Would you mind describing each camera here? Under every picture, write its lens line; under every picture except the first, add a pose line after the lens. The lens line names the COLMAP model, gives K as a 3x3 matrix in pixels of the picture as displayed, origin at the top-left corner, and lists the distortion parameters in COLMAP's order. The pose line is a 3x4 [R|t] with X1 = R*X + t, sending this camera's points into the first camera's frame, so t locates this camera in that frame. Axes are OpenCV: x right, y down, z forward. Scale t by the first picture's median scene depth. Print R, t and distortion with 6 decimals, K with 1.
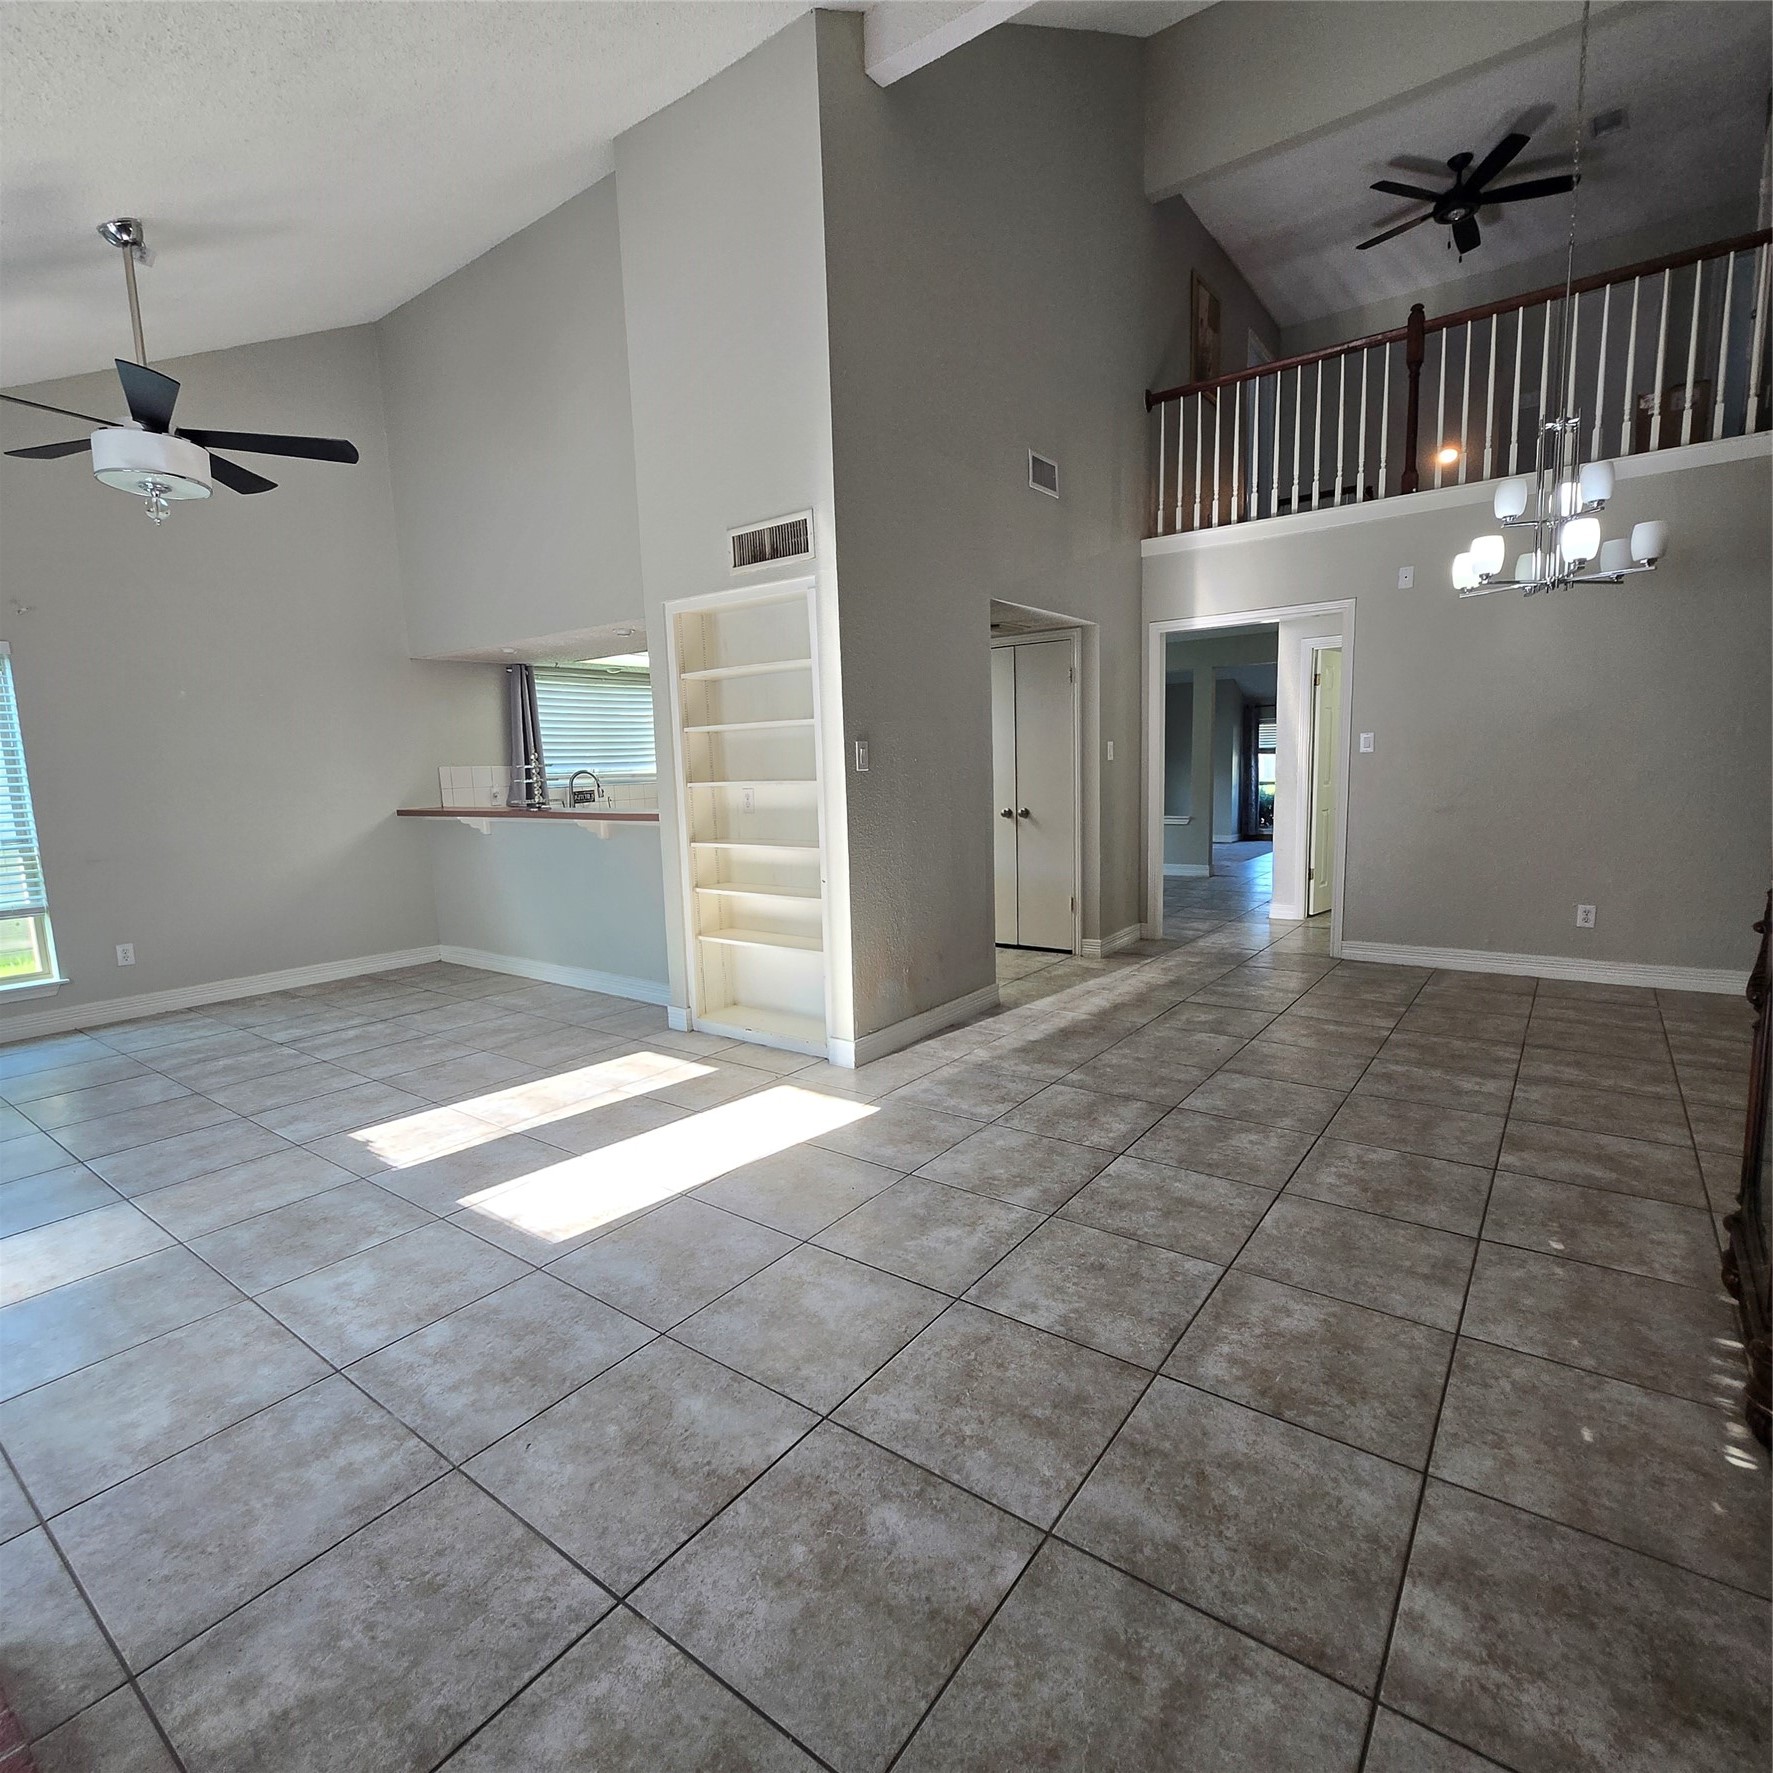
lens RADIAL K [[933.5, 0, 889.7], [0, 933.5, 887.5], [0, 0, 1]] dist [0.001823, -0.000076]
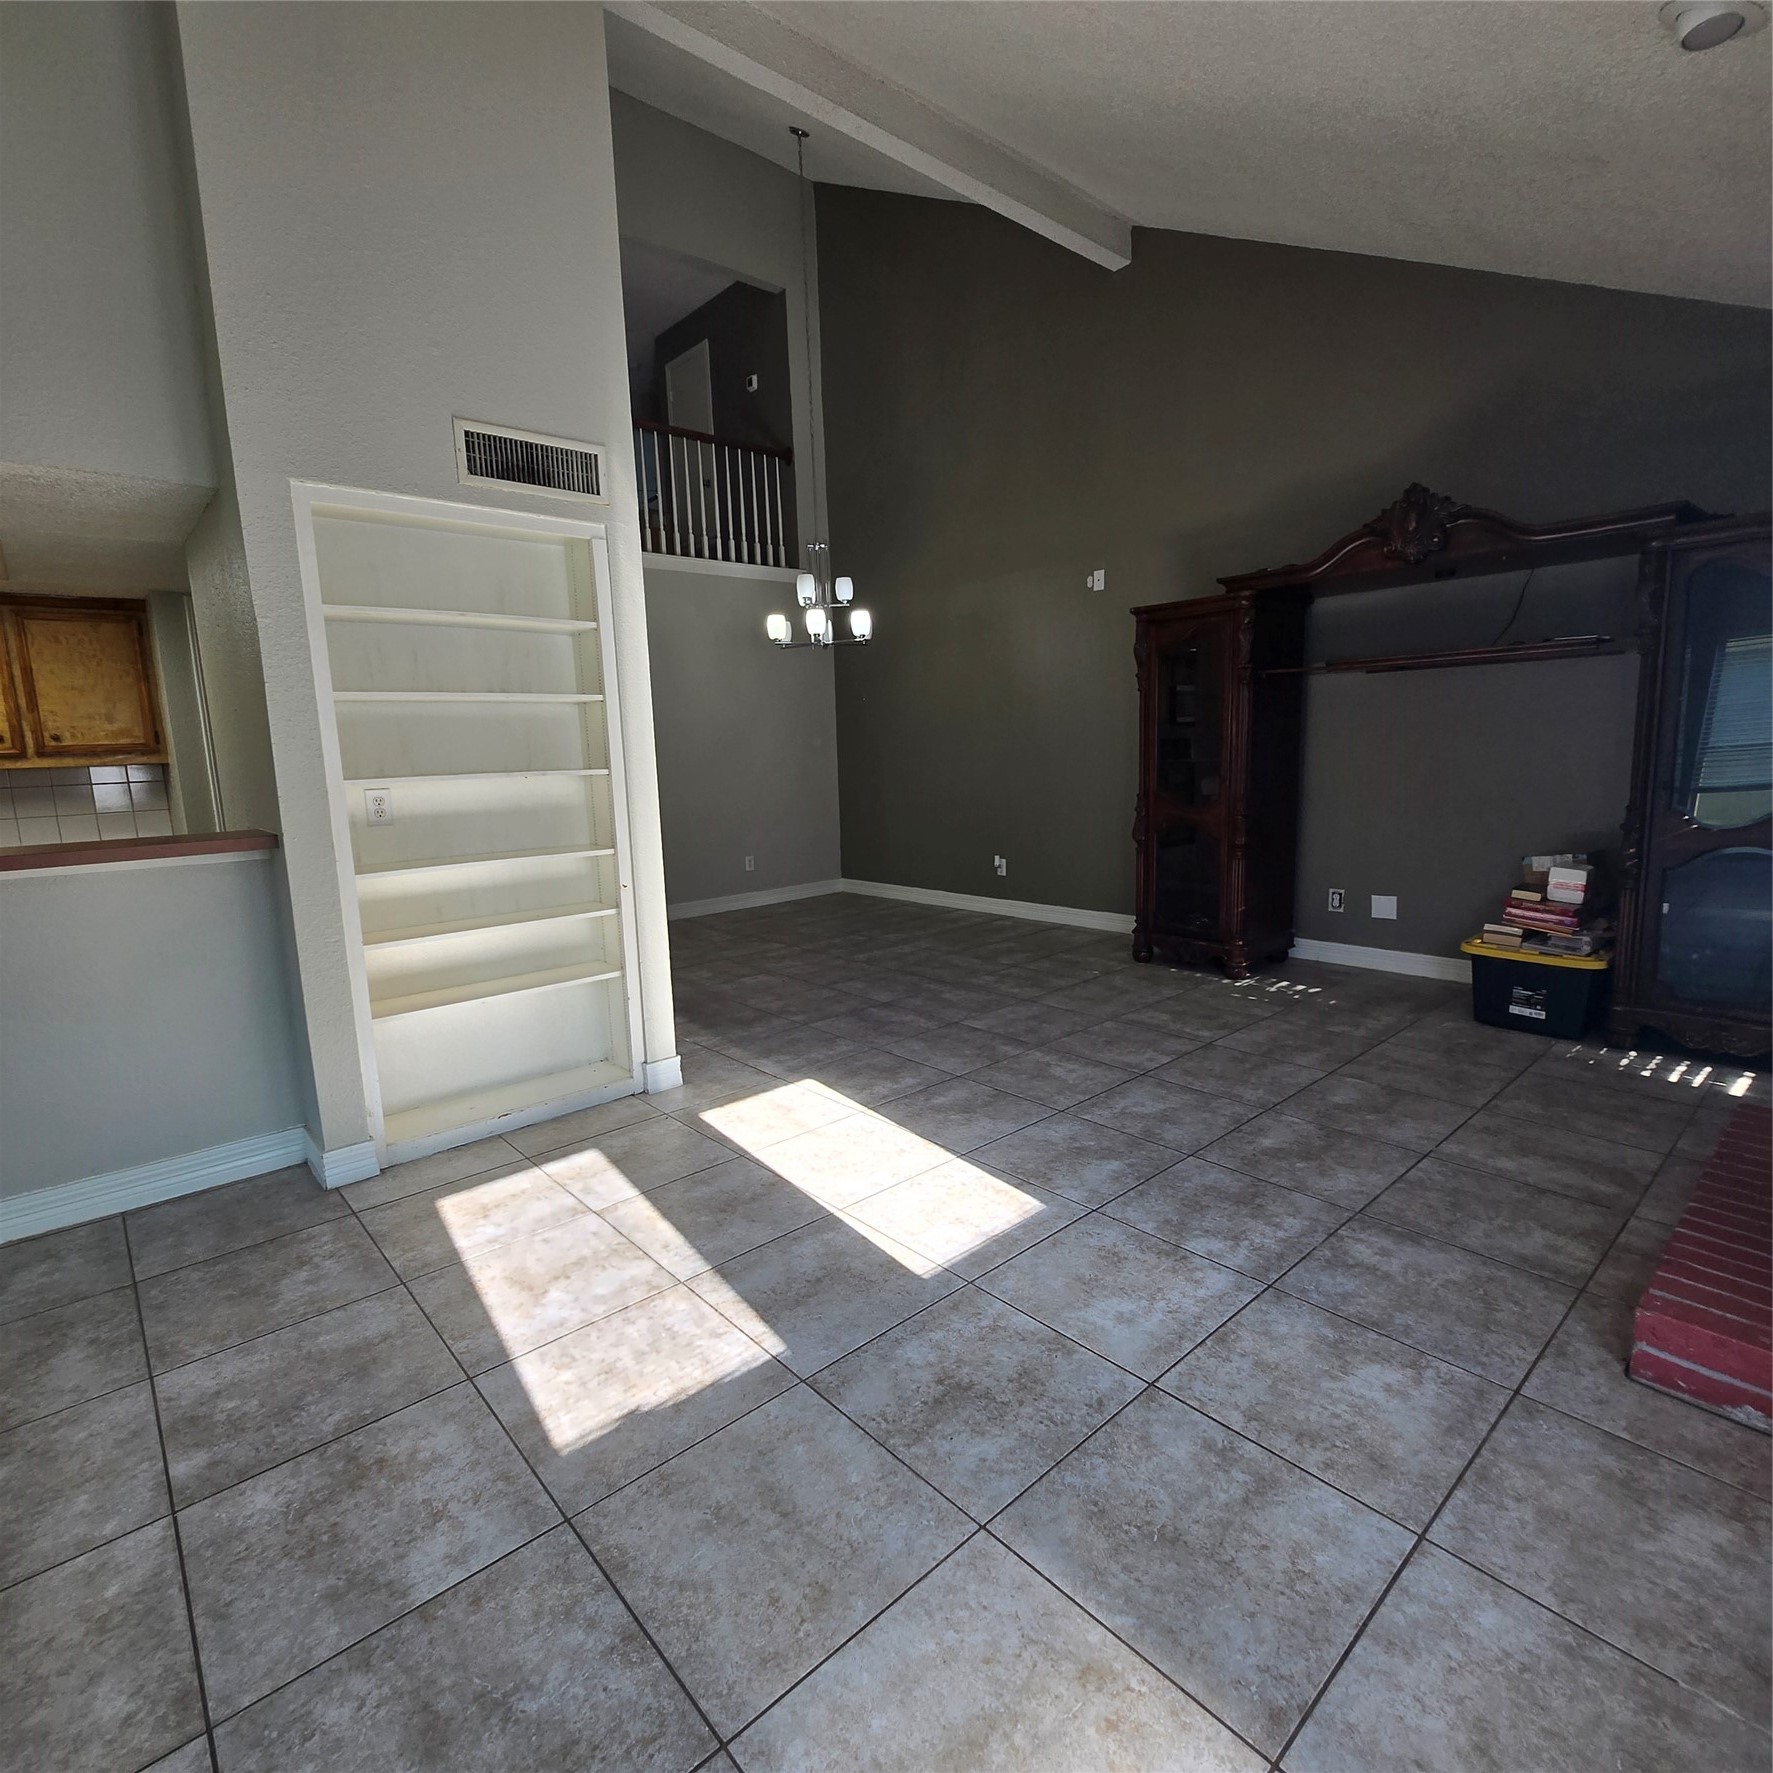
lens RADIAL K [[933.5, 0, 890.5], [0, 933.5, 885.1], [0, 0, 1]] dist [0.001823, -0.000076]
pose [[0.200072, -0.122869, 0.972047, -1.083820], [0.156172, 0.983421, 0.092163, -0.061307], [-0.967255, 0.133367, 0.215943, 0.740893]]
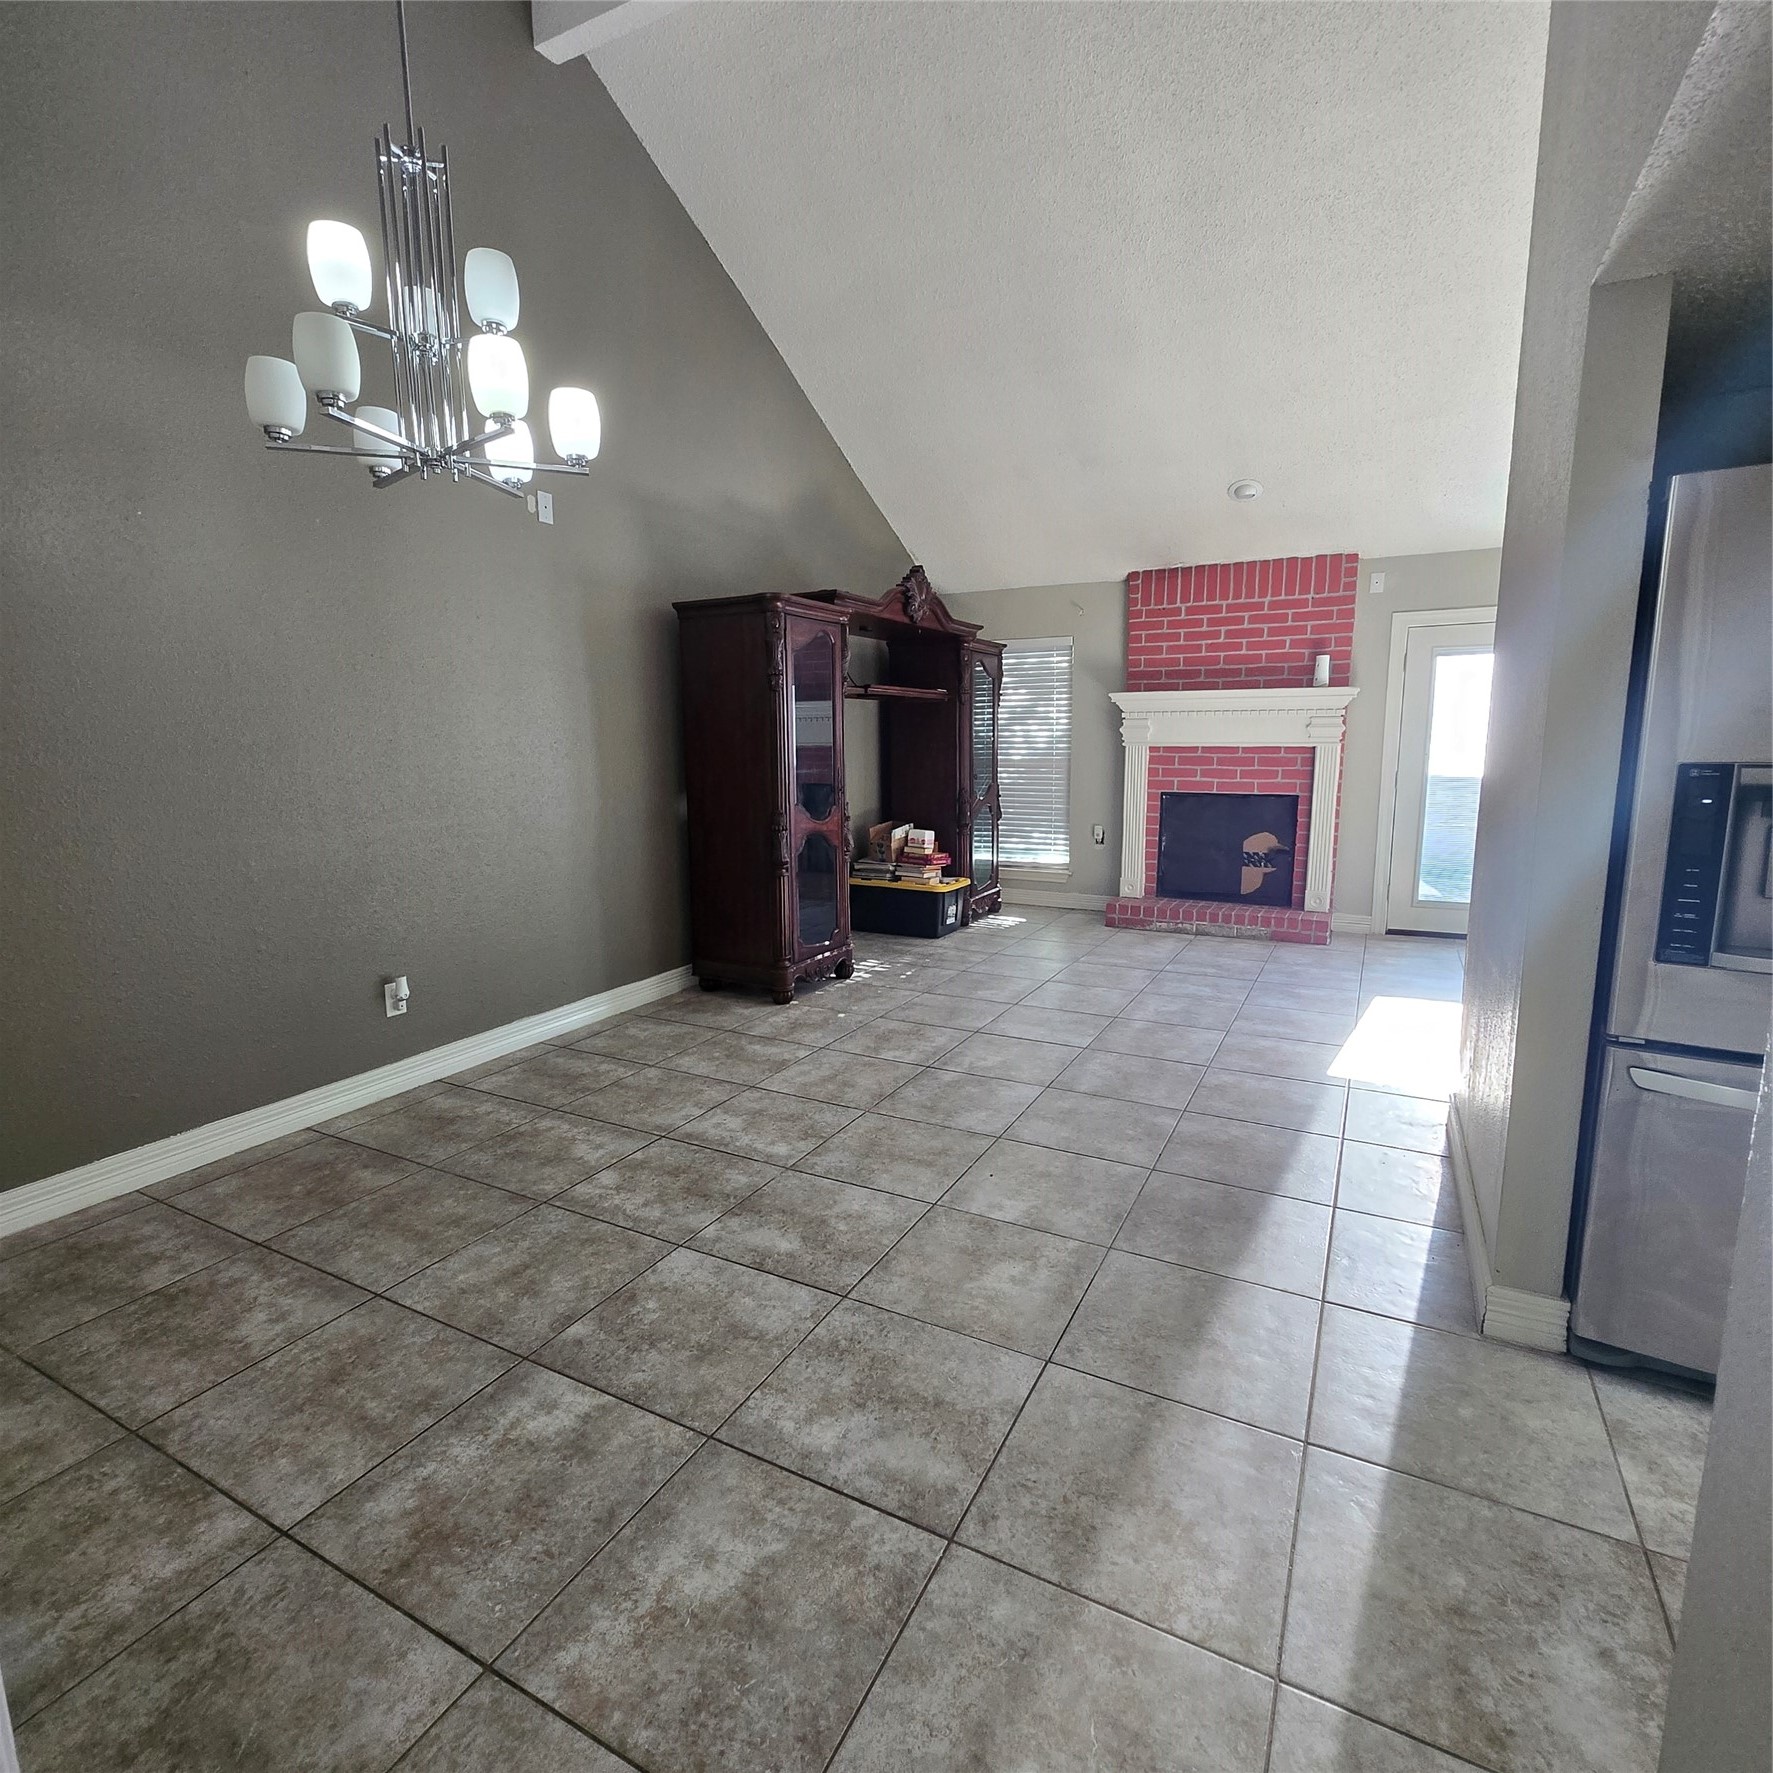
lens RADIAL K [[933.5, 0, 888.7], [0, 933.5, 888.9], [0, 0, 1]] dist [0.001823, -0.000076]
pose [[-0.987708, 0.063202, -0.142966, 0.665570], [0.018938, 0.956261, 0.291902, -0.296313], [0.155162, 0.285606, -0.945703, 2.049940]]
